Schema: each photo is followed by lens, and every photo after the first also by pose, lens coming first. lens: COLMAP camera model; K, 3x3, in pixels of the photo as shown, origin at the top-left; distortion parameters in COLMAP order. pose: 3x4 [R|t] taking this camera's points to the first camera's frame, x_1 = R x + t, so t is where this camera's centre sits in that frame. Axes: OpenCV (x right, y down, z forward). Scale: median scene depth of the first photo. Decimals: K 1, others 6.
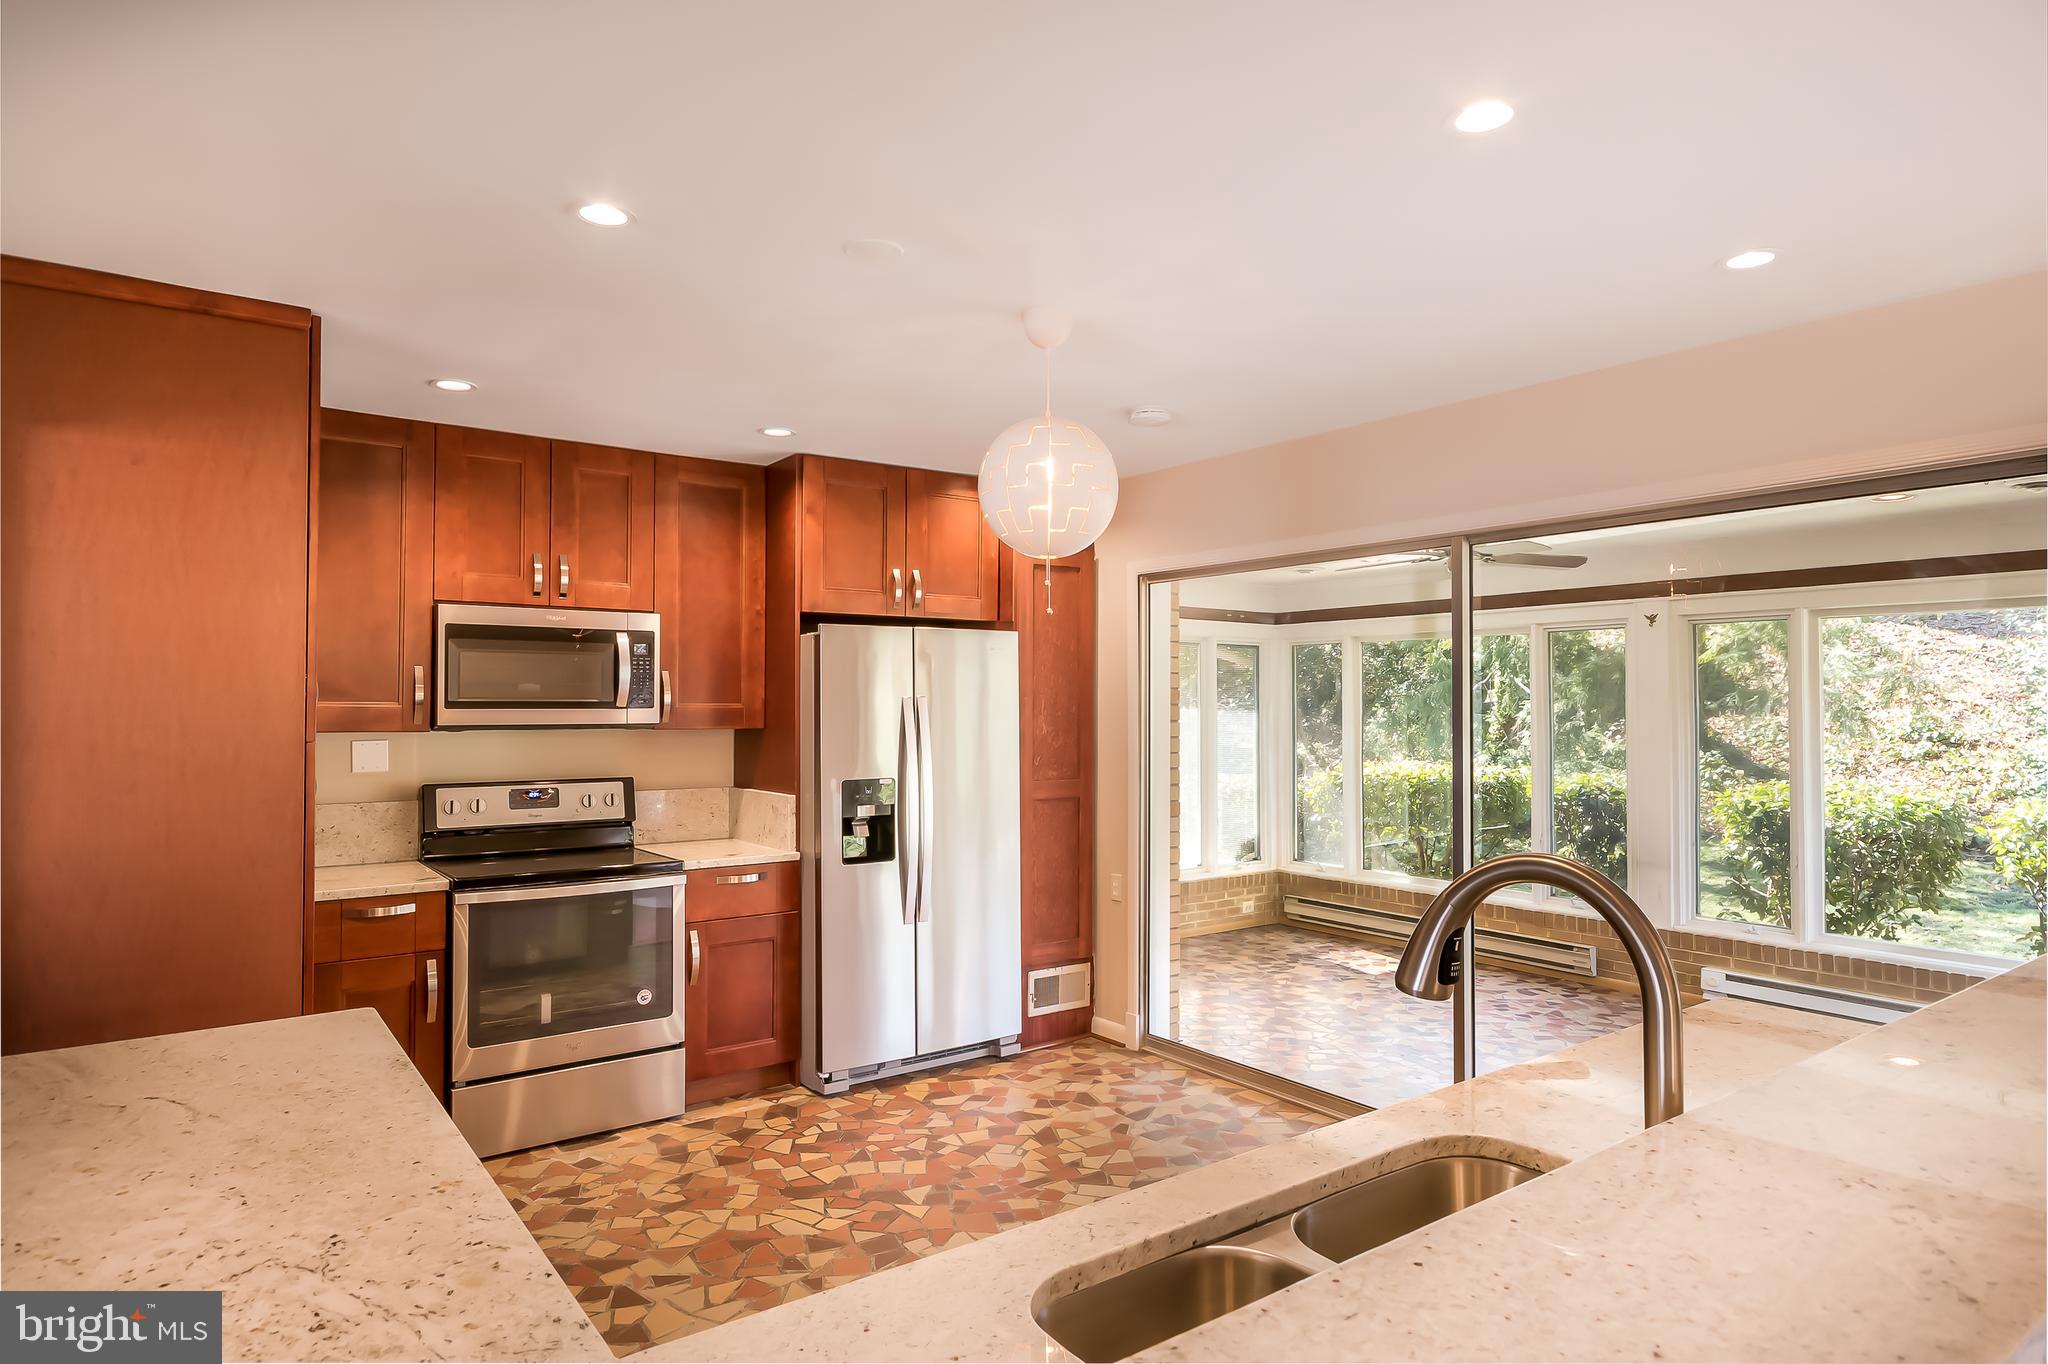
lens RADIAL K [[1158.7, 0, 1025.5], [0, 1158.7, 683.8], [0, 0, 1]] dist [0.004828, -0.004319]
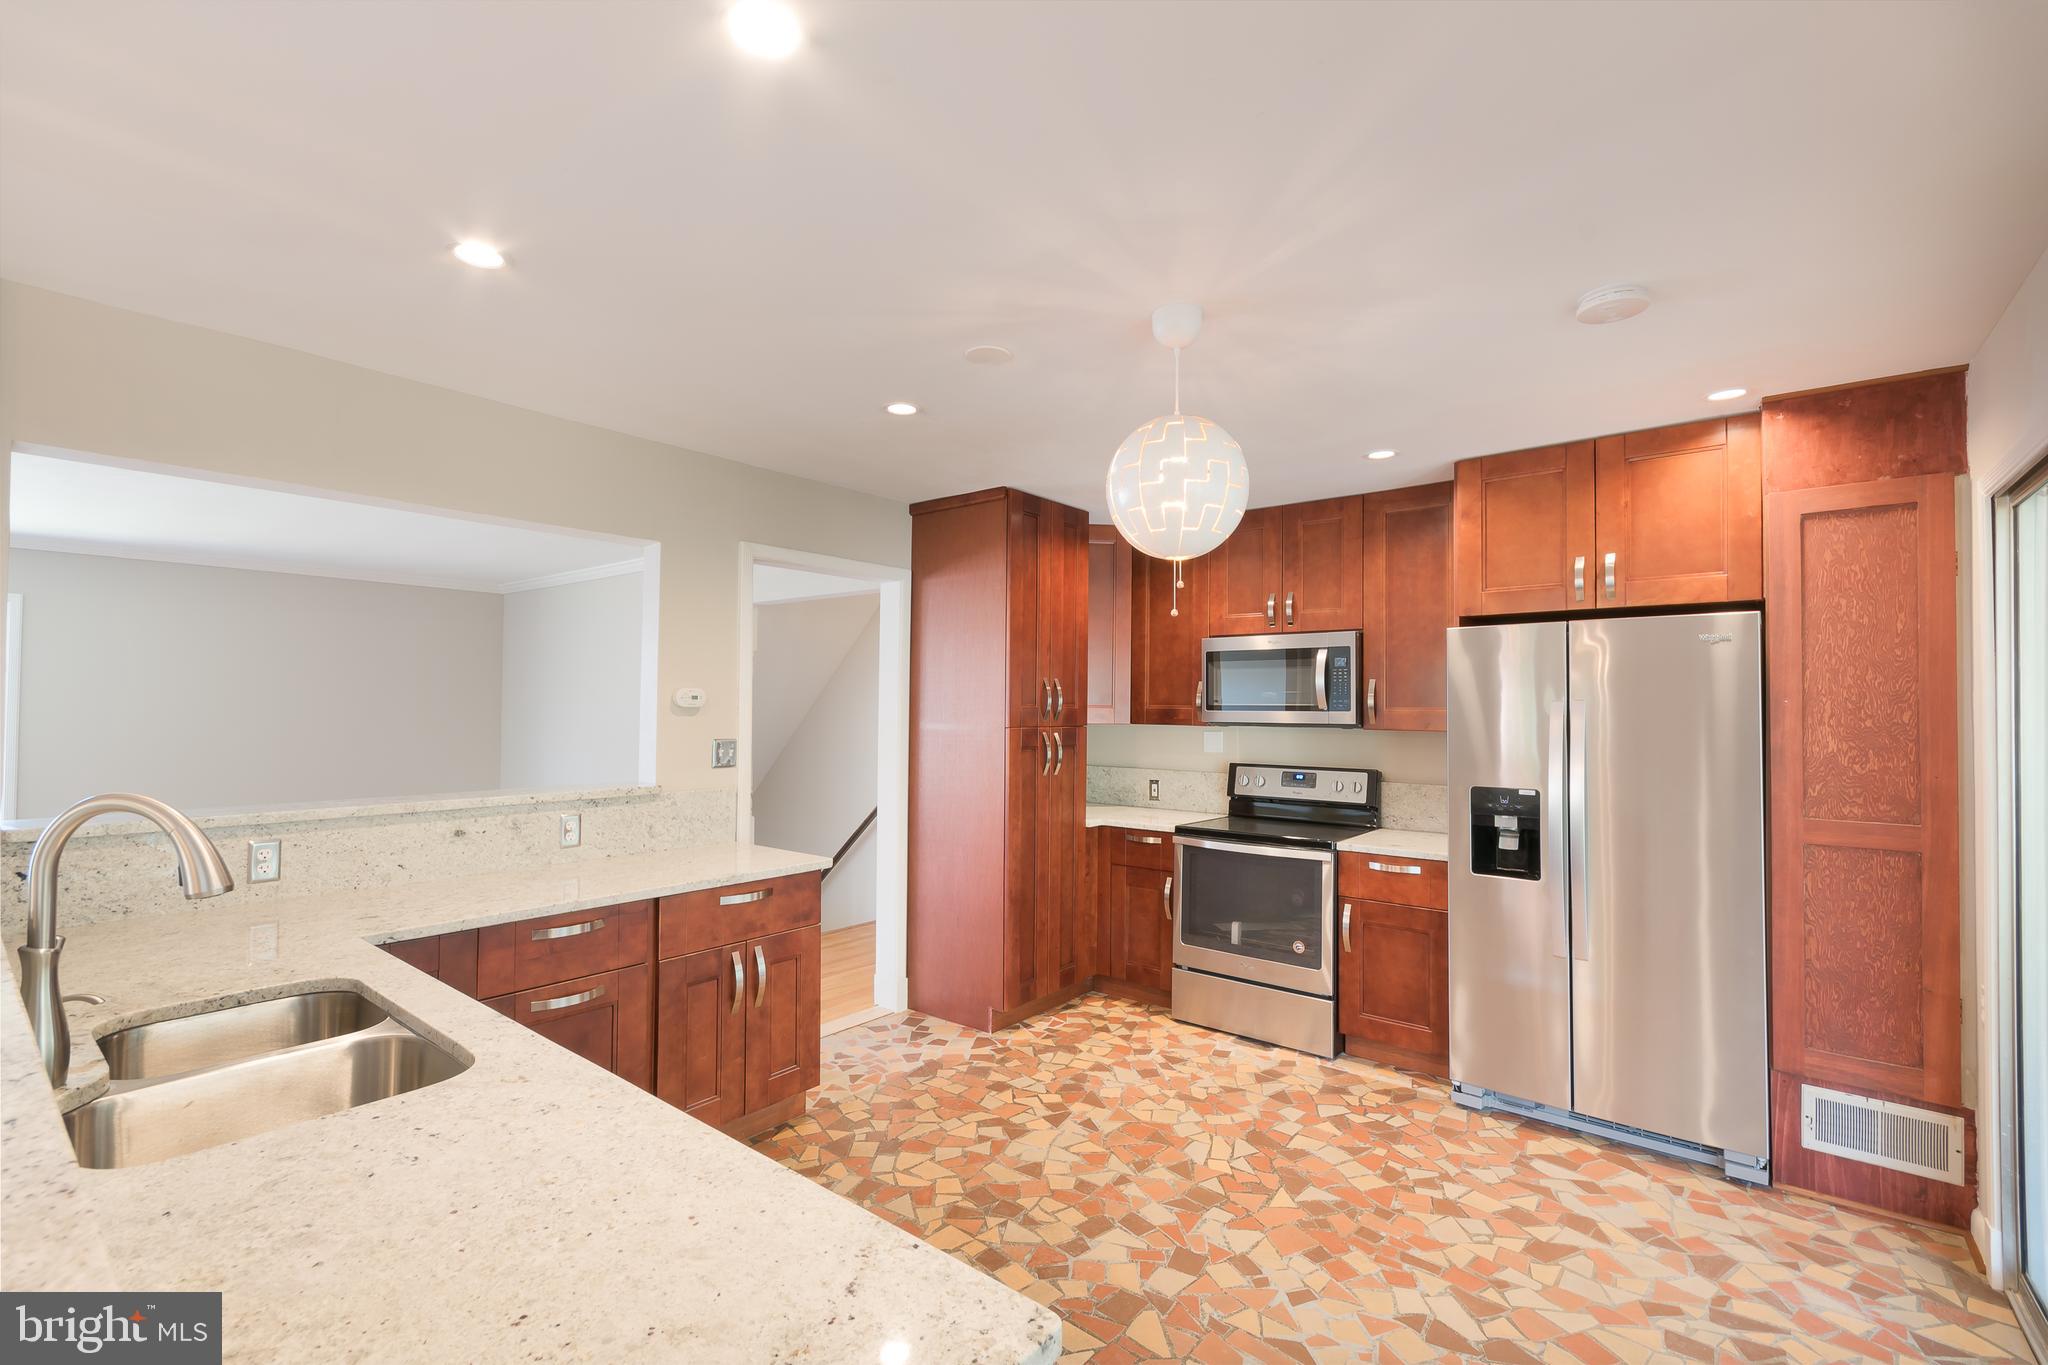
lens RADIAL K [[896.9, 0, 1027.4], [0, 896.9, 694.0], [0, 0, 1]] dist [0.004890, 0.000651]
pose [[0.249602, -0.013055, -0.968260, 0.467216], [0.012257, 0.999872, -0.010322, 0.008634], [0.968271, -0.009292, 0.249730, 0.439713]]
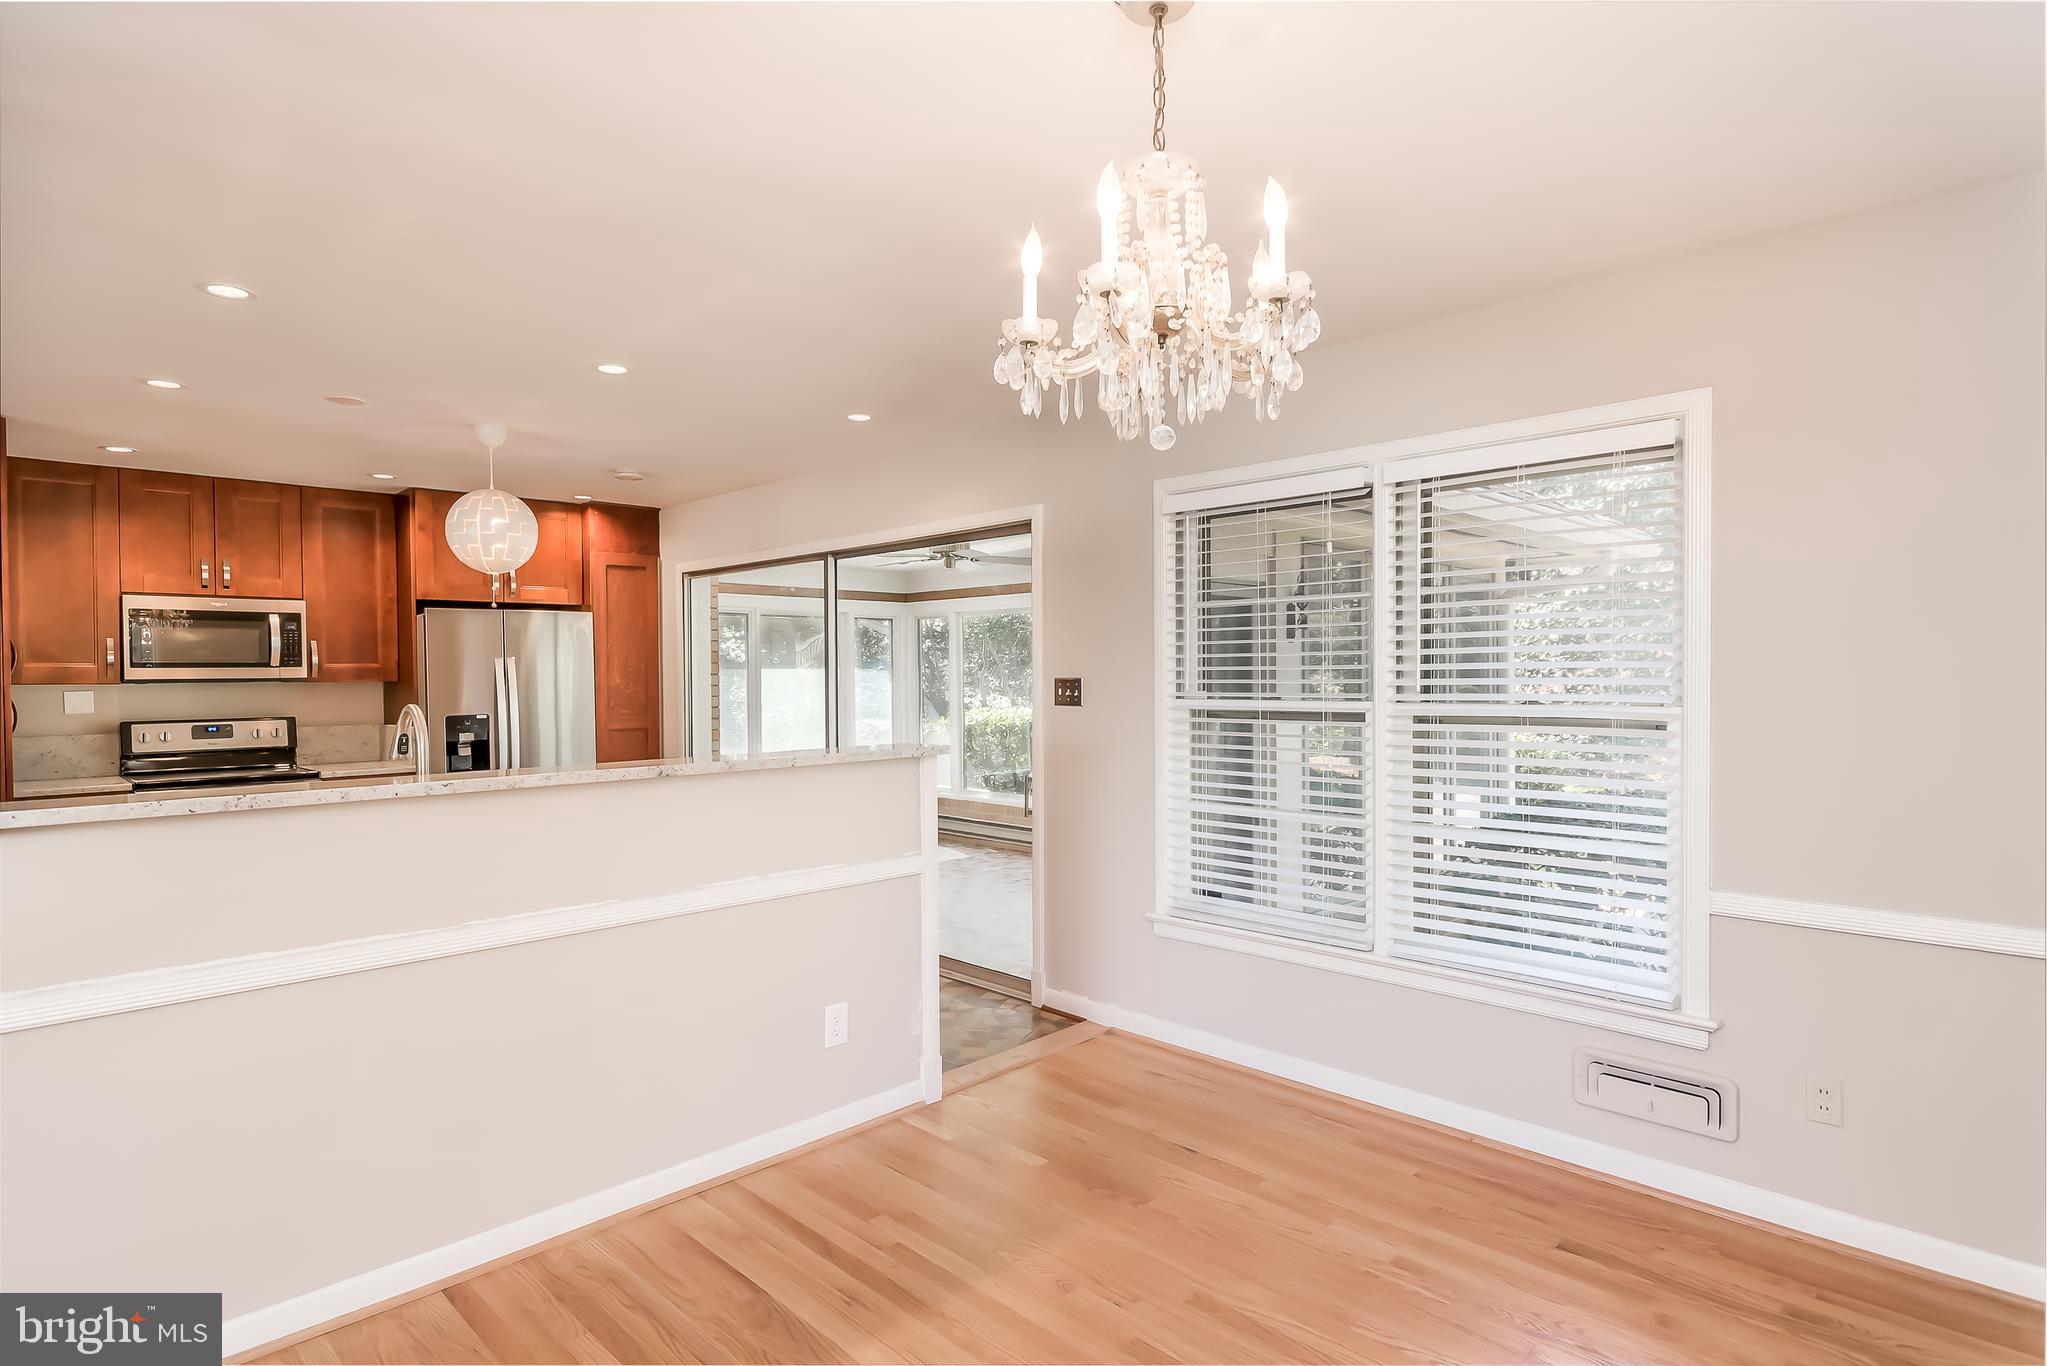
lens RADIAL K [[1077.5, 0, 1032.1], [0, 1077.5, 692.6], [0, 0, 1]] dist [-0.001300, -0.001612]
pose [[0.988951, -0.010931, 0.147842, 0.359433], [0.005158, 0.999211, 0.039375, 0.004814], [-0.148156, -0.038178, 0.988227, -0.428789]]
